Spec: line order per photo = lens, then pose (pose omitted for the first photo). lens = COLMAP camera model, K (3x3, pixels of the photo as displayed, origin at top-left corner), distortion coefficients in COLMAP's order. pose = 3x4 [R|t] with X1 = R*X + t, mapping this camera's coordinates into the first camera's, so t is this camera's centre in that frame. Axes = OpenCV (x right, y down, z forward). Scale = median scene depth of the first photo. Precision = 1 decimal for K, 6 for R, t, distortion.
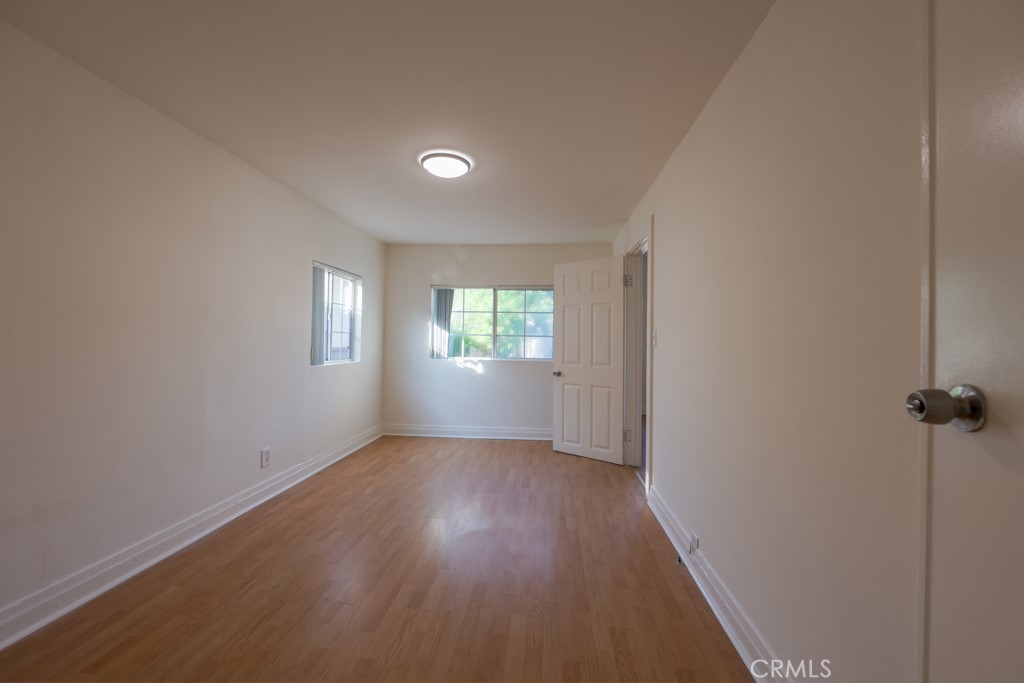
lens RADIAL K [[397.4, 0, 514.5], [0, 397.4, 345.0], [0, 0, 1]] dist [-0.015135, 0.000211]
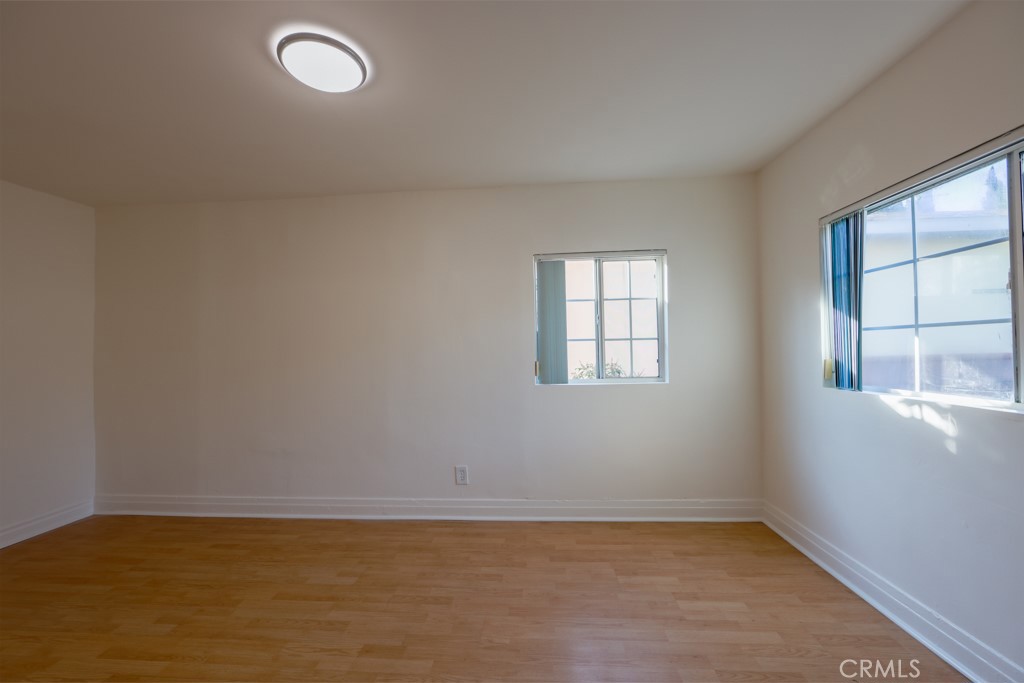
lens RADIAL K [[397.4, 0, 514.7], [0, 397.4, 346.9], [0, 0, 1]] dist [-0.015135, 0.000211]
pose [[0.025353, -0.030329, -0.999218, 0.353816], [0.008604, 0.999509, -0.030119, 0.000193], [0.999642, -0.007833, 0.025602, 1.099754]]
